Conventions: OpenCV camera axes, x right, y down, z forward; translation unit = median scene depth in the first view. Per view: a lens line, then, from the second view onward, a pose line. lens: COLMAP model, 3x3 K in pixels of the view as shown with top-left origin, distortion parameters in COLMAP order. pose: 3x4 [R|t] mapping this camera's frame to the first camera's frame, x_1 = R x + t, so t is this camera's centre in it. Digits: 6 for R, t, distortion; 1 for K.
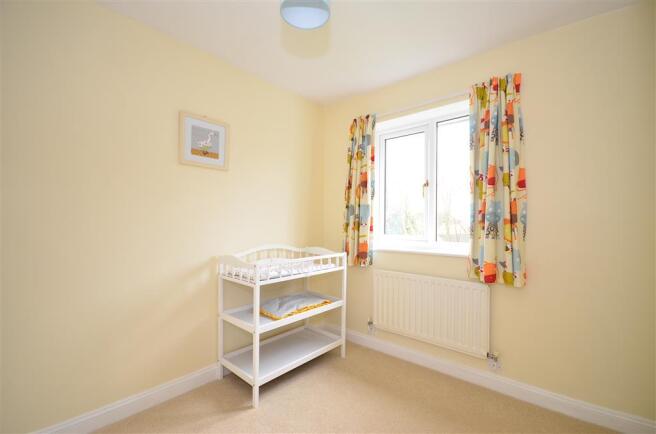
lens RADIAL K [[291.4, 0, 328.9], [0, 291.4, 221.5], [0, 0, 1]] dist [0.011370, 0.000059]
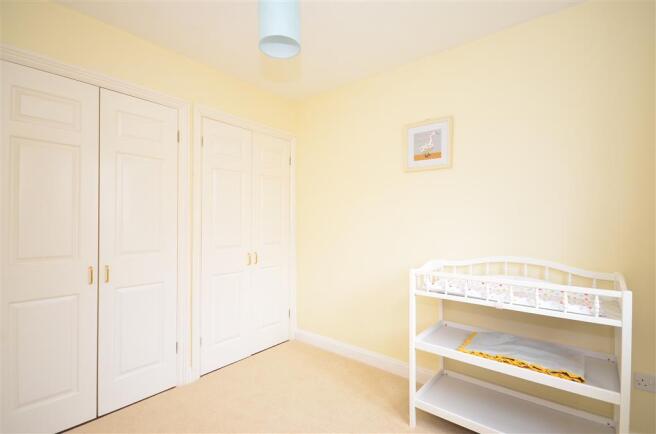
lens RADIAL K [[316.6, 0, 330.3], [0, 316.6, 222.5], [0, 0, 1]] dist [-0.001741, -0.000531]
pose [[0.033118, -0.014716, -0.999343, 0.631731], [-0.011852, 0.999815, -0.015116, 0.015372], [0.999381, 0.012345, 0.032937, 0.615783]]
